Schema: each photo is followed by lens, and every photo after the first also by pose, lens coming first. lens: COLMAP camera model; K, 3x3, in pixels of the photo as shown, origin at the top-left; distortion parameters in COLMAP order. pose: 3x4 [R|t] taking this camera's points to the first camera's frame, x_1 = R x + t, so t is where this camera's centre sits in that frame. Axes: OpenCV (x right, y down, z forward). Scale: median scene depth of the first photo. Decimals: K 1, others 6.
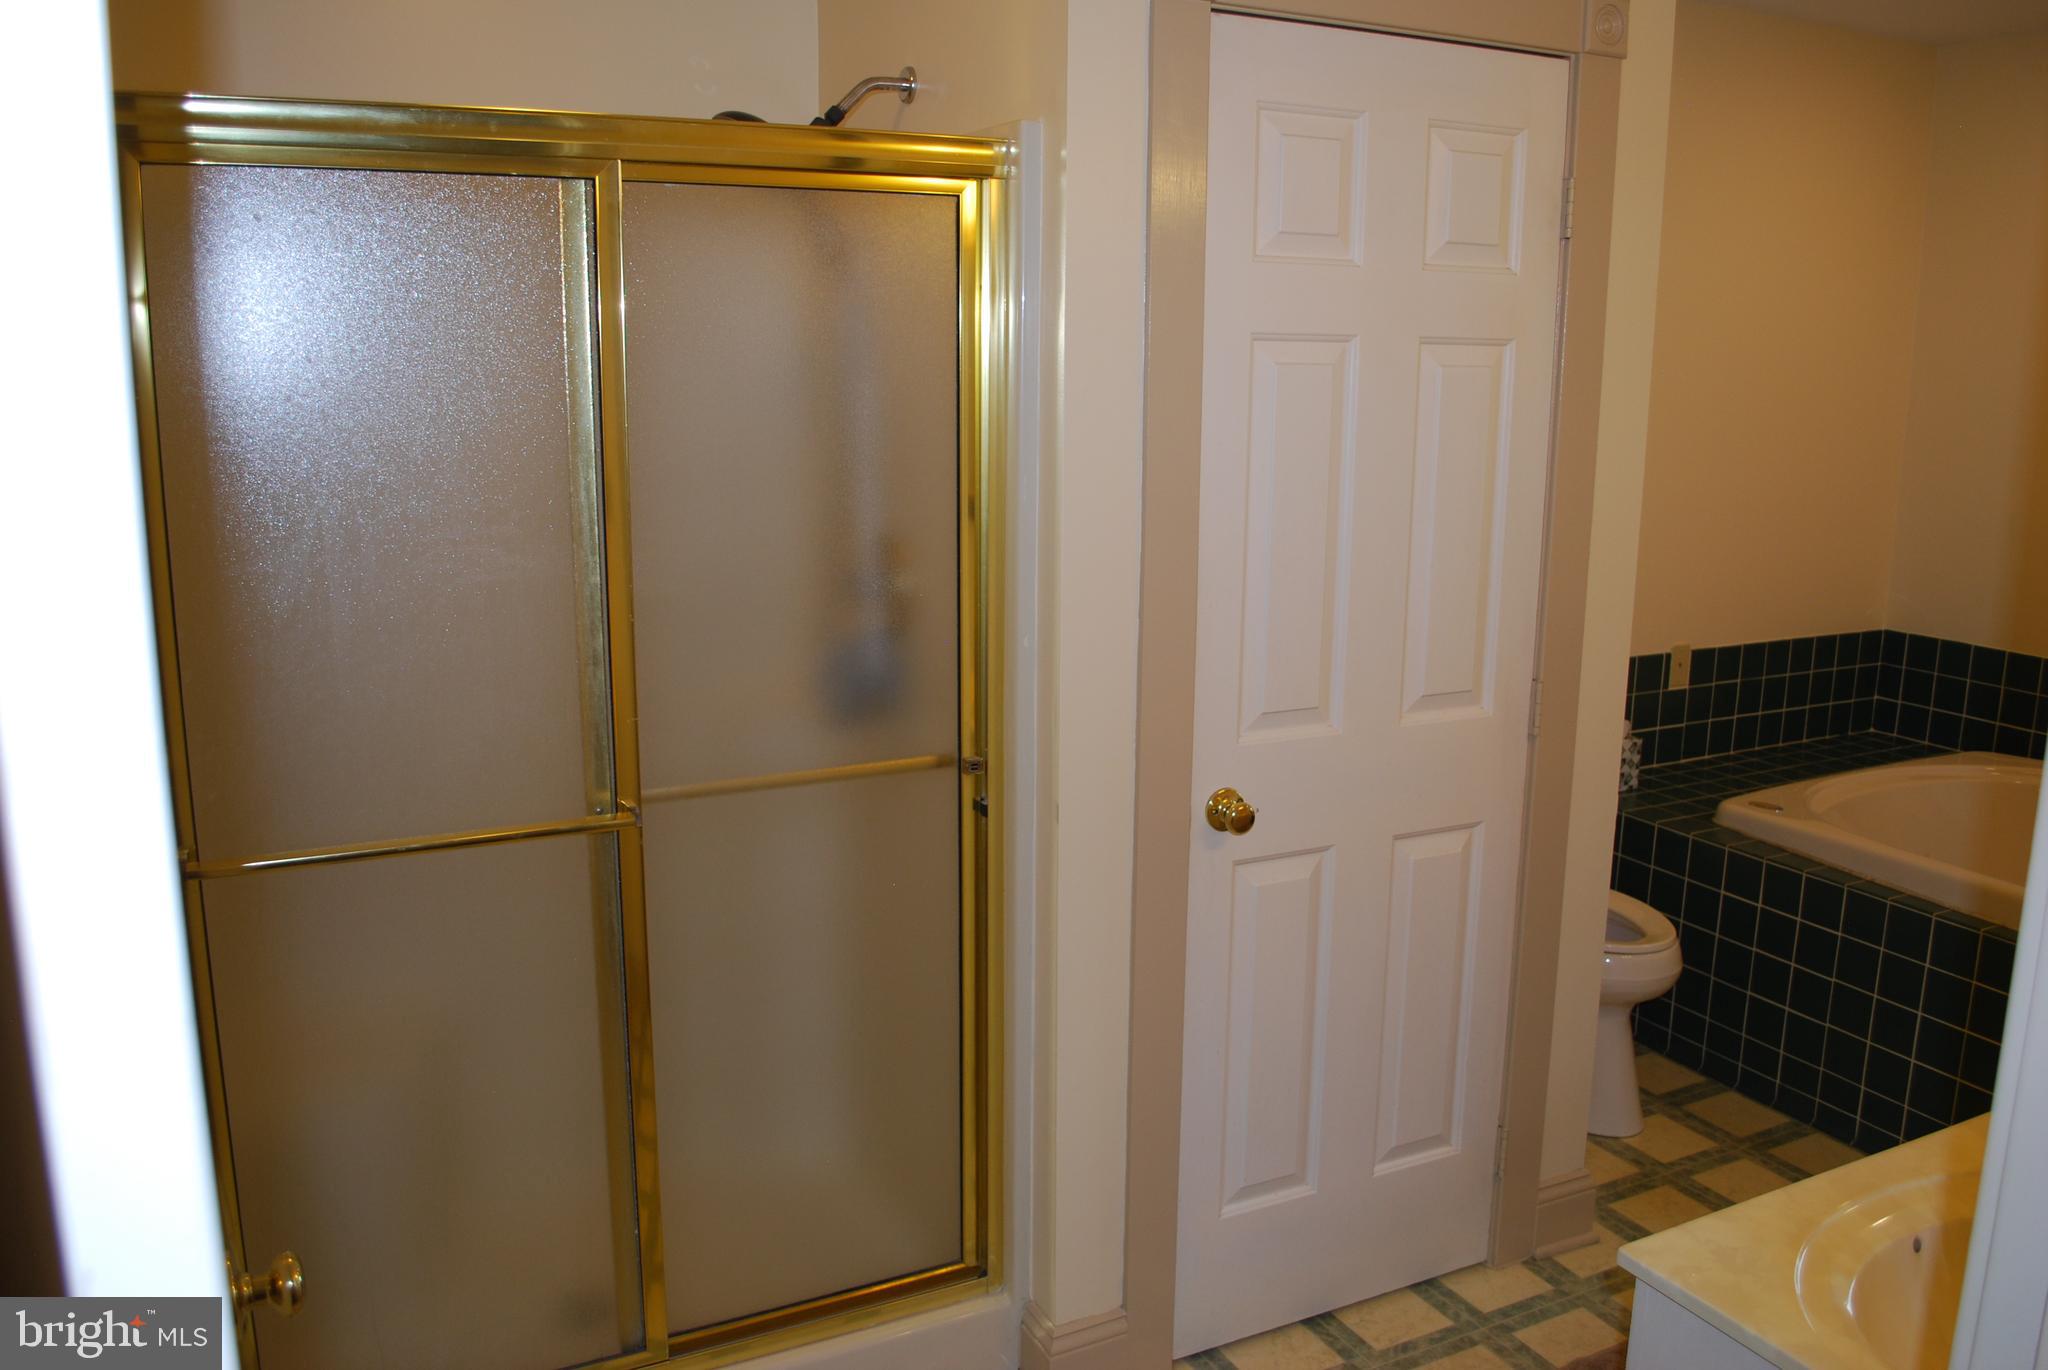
lens RADIAL K [[1608.5, 0, 1024.0], [0, 1608.5, 685.0], [0, 0, 1]] dist [-0.079206, 0.005091]
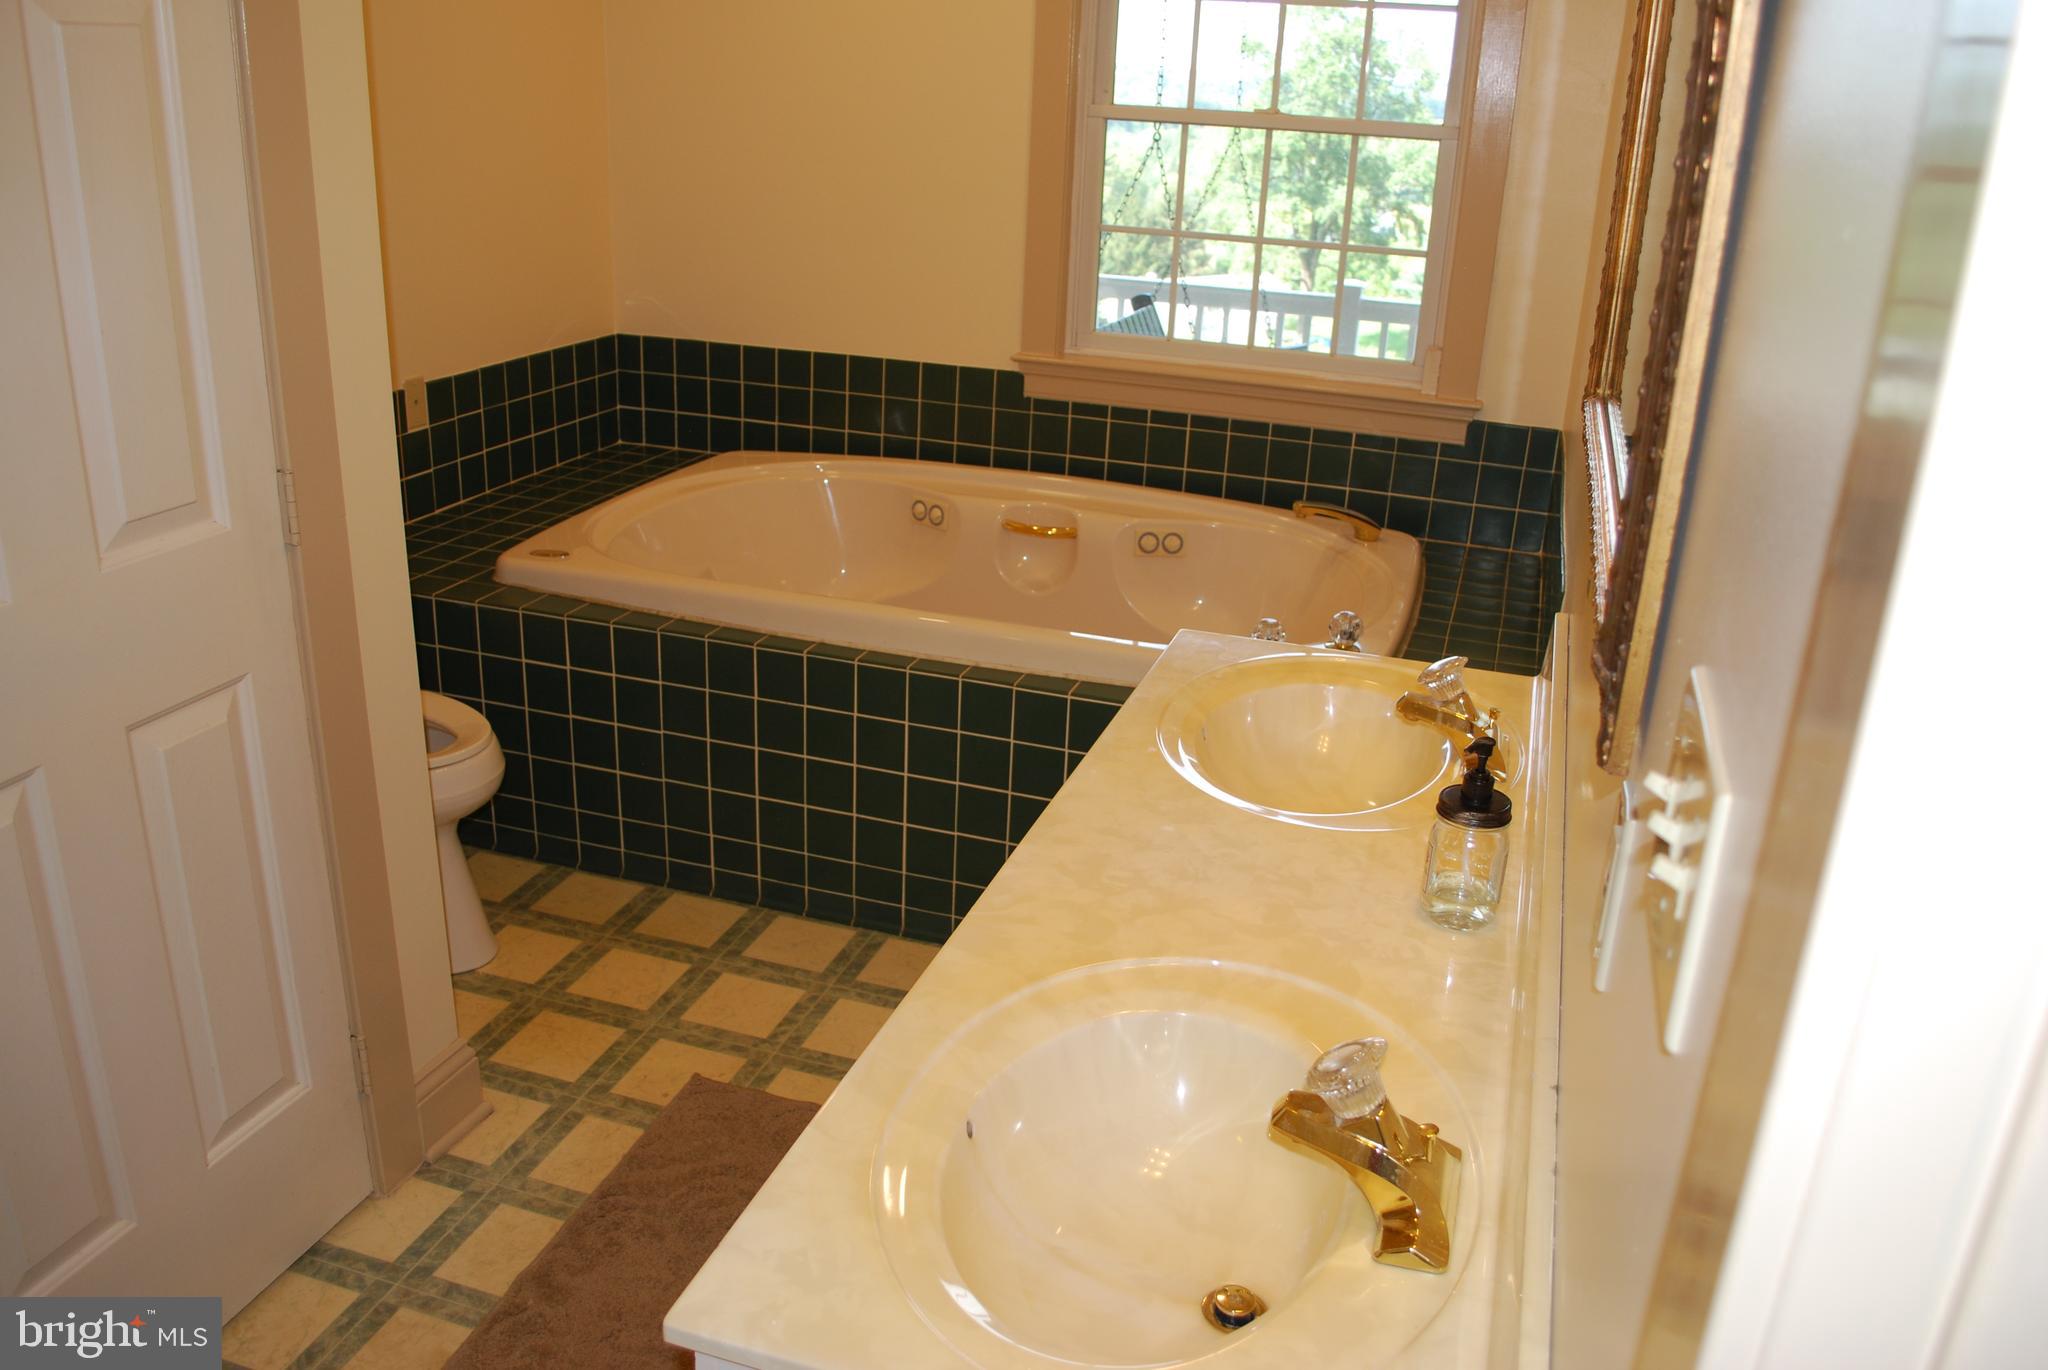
lens RADIAL K [[1608.5, 0, 1024.0], [0, 1608.5, 685.0], [0, 0, 1]] dist [-0.079206, 0.005091]
pose [[0.700149, -0.235740, 0.673958, 0.038242], [0.109935, 0.968259, 0.224475, -0.025294], [-0.705483, -0.083074, 0.703841, 0.190121]]
